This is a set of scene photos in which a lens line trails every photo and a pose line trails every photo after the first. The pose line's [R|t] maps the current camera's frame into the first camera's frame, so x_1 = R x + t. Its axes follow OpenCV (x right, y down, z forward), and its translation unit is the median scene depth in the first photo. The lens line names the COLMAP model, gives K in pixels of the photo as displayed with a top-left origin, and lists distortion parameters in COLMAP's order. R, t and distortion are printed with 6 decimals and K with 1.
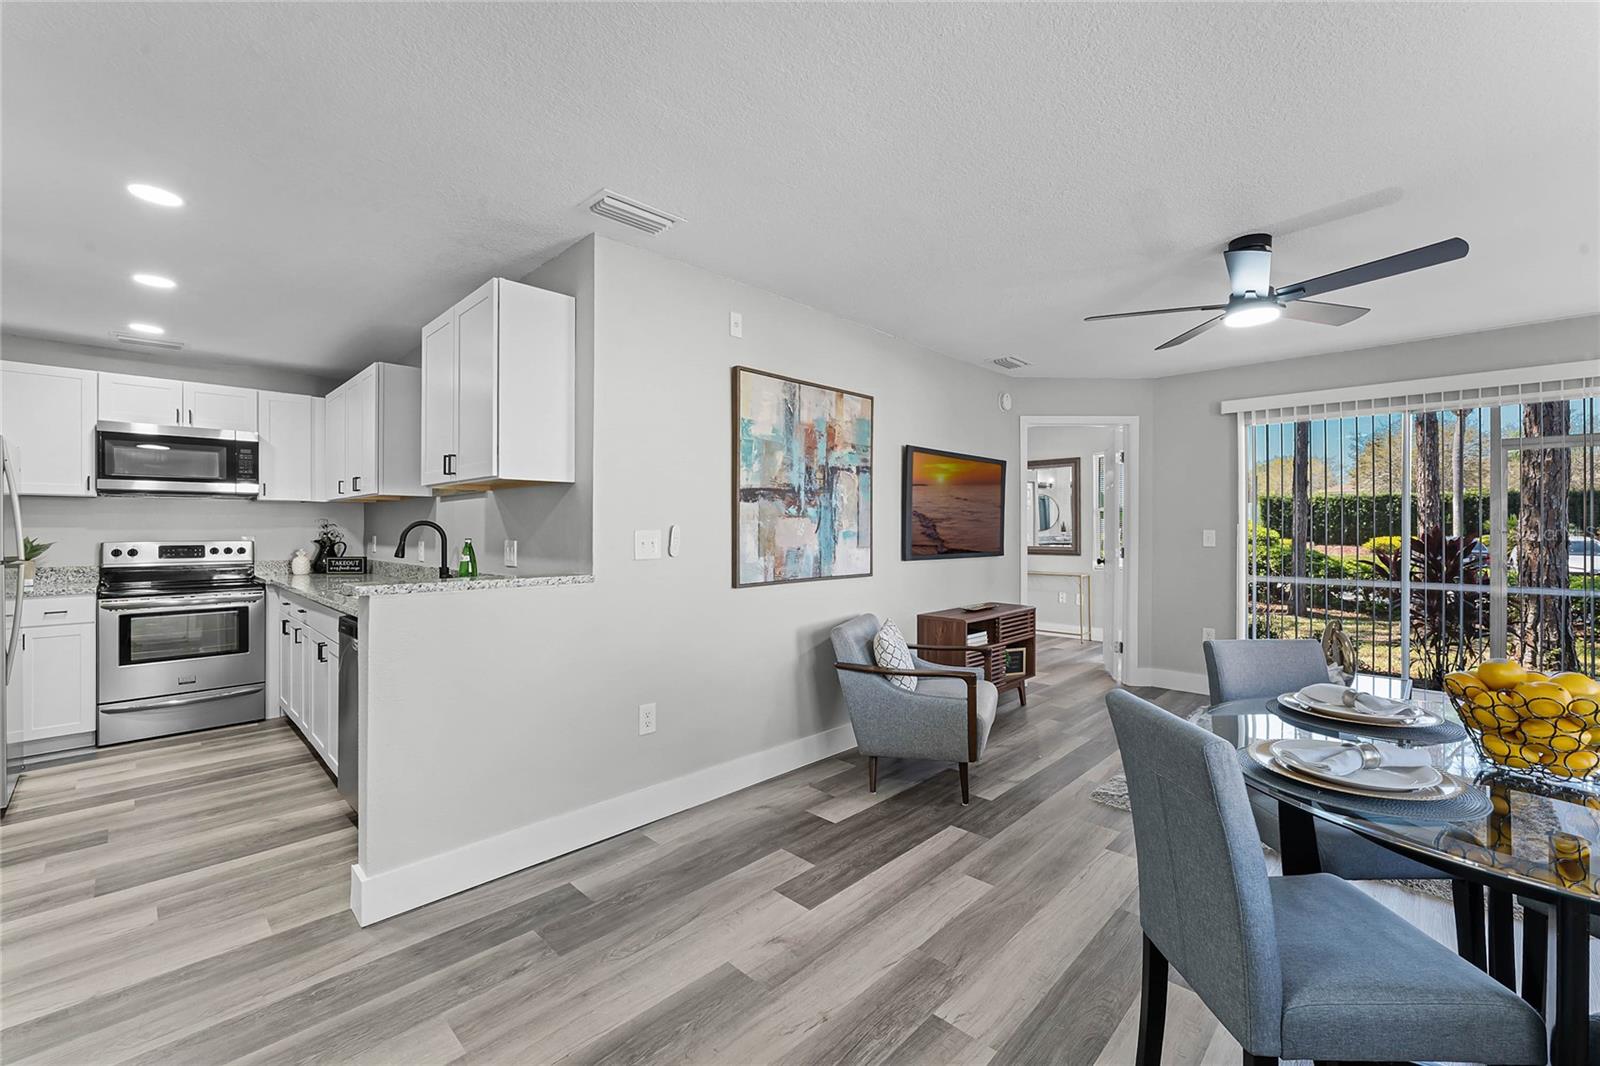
lens RADIAL K [[660.4, 0, 800.0], [0, 660.4, 533.0], [0, 0, 1]] dist [-0.001923, -0.000148]
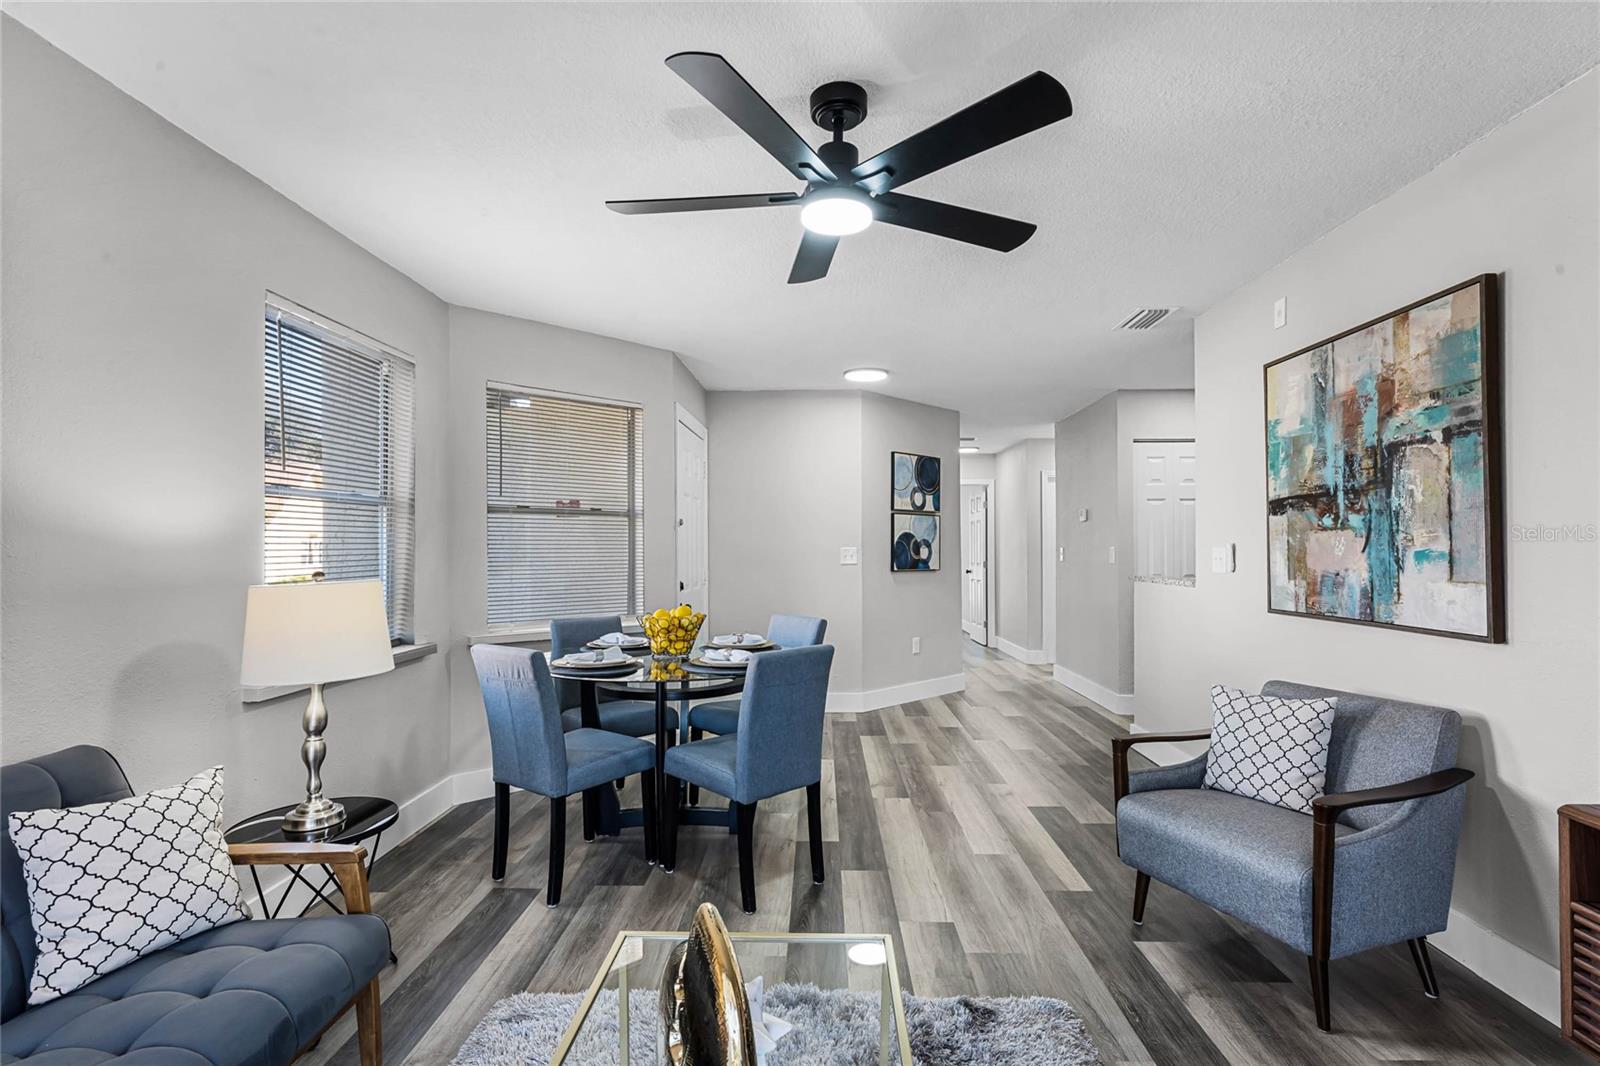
lens RADIAL K [[734.6, 0, 800.0], [0, 734.6, 533.0], [0, 0, 1]] dist [-0.000073, -0.000004]
pose [[-0.740335, -0.009691, -0.672169, 0.945721], [0.000531, 0.999887, -0.015001, -0.008626], [0.672238, -0.011463, -0.740246, 1.186183]]
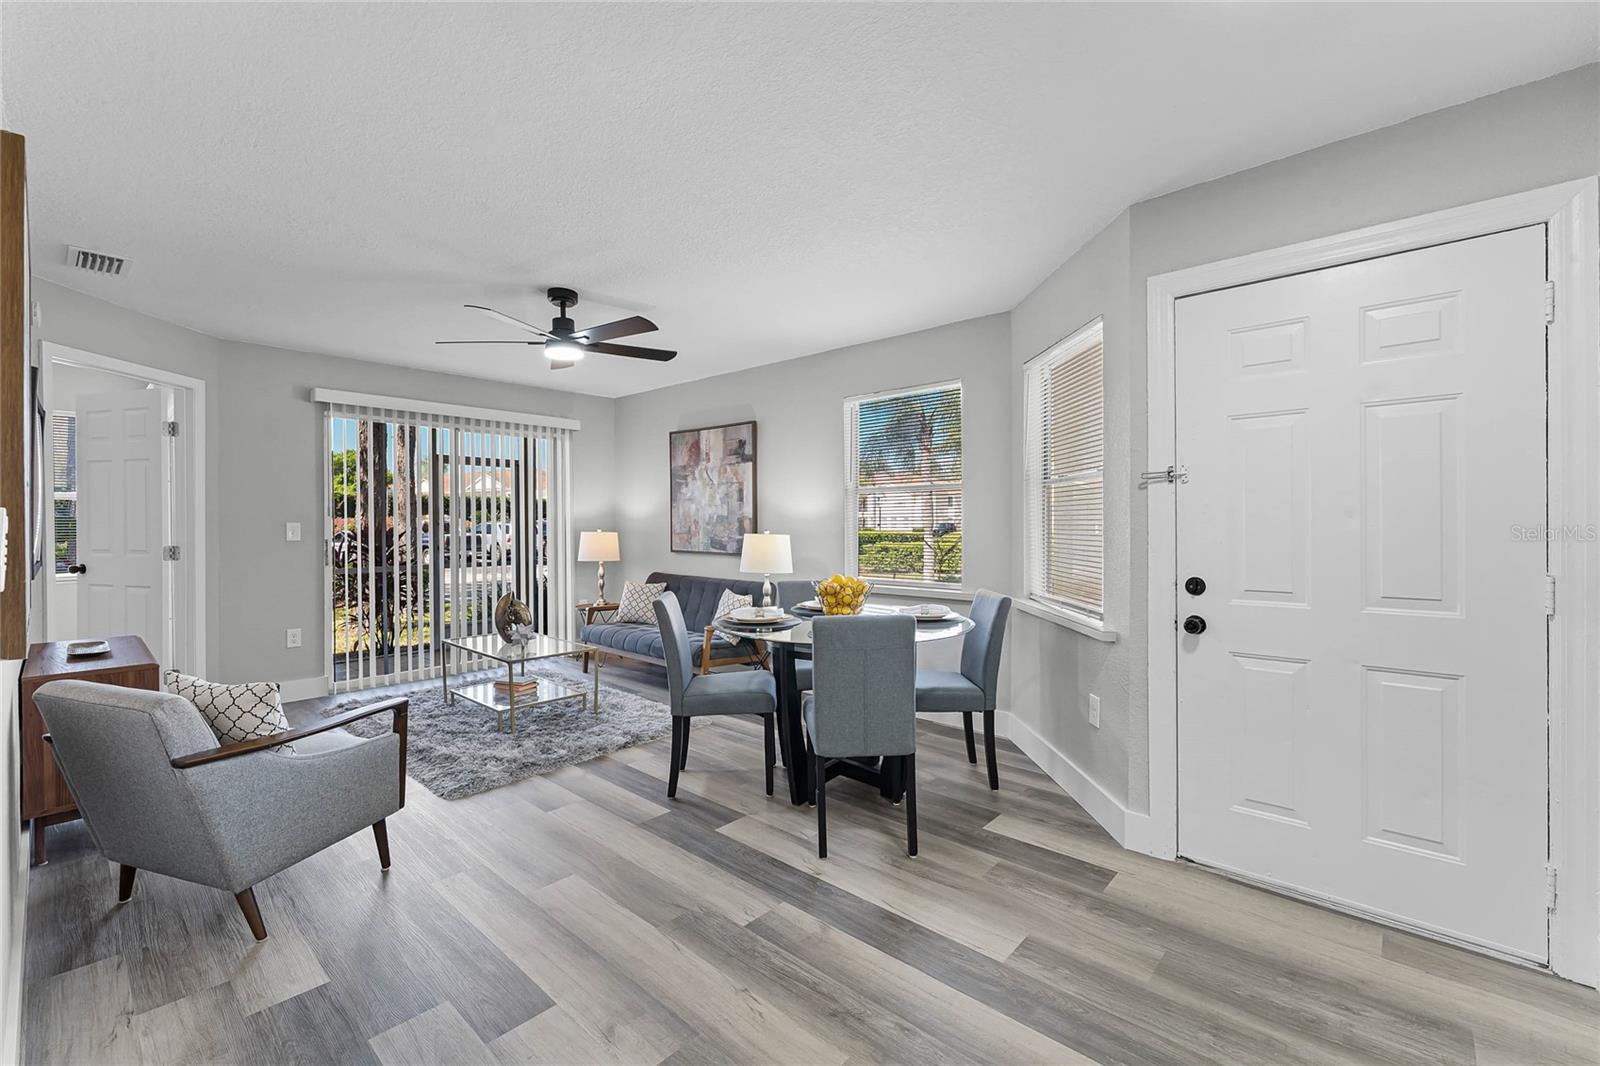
lens RADIAL K [[671.0, 0, 800.0], [0, 671.0, 533.0], [0, 0, 1]] dist [0.000226, 0.000009]
pose [[-0.034361, -0.018621, 0.999236, -0.501163], [0.011224, 0.999756, 0.019017, -0.000307], [-0.999346, 0.011868, -0.034144, 0.468848]]
